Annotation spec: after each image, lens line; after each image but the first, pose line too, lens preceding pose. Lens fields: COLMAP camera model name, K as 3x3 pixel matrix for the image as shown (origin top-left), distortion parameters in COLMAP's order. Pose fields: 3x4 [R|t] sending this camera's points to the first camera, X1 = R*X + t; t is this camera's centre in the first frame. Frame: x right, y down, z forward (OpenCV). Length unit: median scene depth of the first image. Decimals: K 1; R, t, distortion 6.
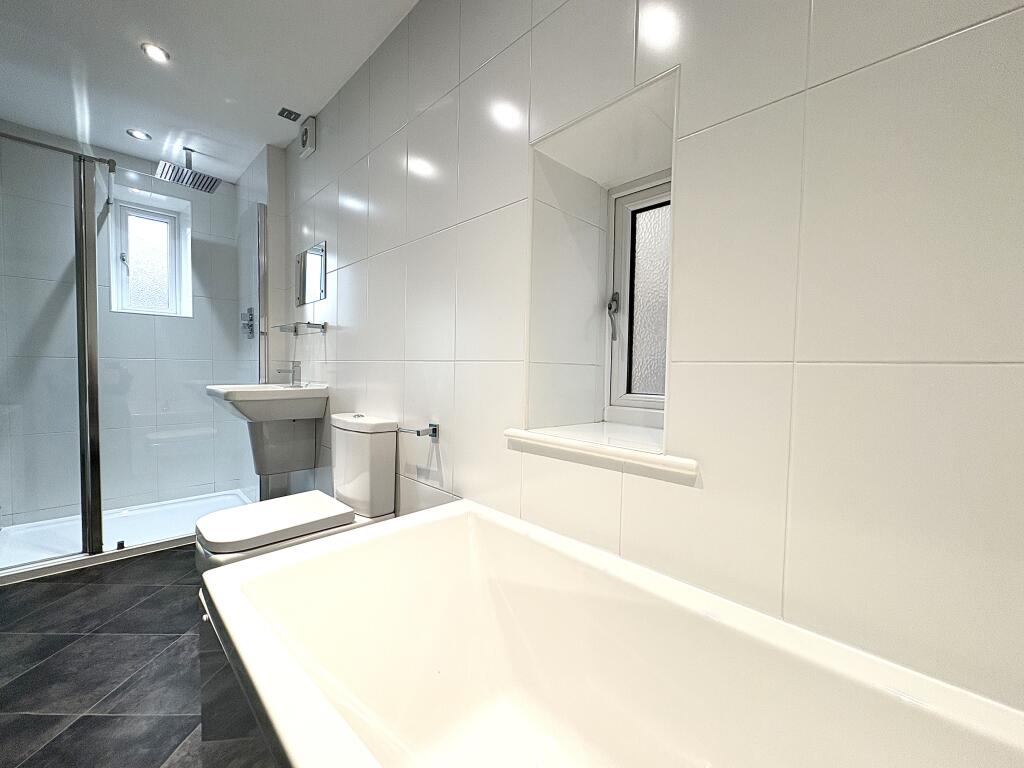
lens RADIAL K [[405.6, 0, 515.2], [0, 405.6, 384.6], [0, 0, 1]] dist [0.000928, 0.000177]
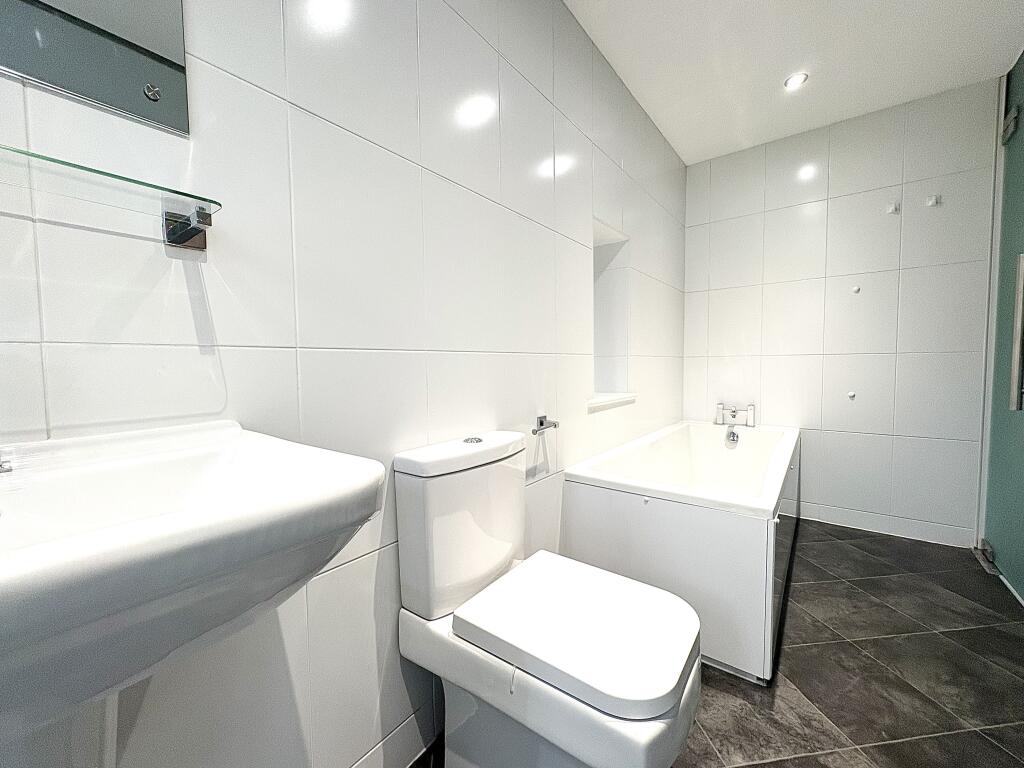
lens RADIAL K [[405.6, 0, 515.2], [0, 405.6, 384.6], [0, 0, 1]] dist [0.000928, 0.000177]
pose [[-0.123145, -0.070178, 0.989904, -1.188307], [0.052180, 0.995659, 0.077078, -0.063911], [-0.991016, 0.061145, -0.118949, 1.183323]]
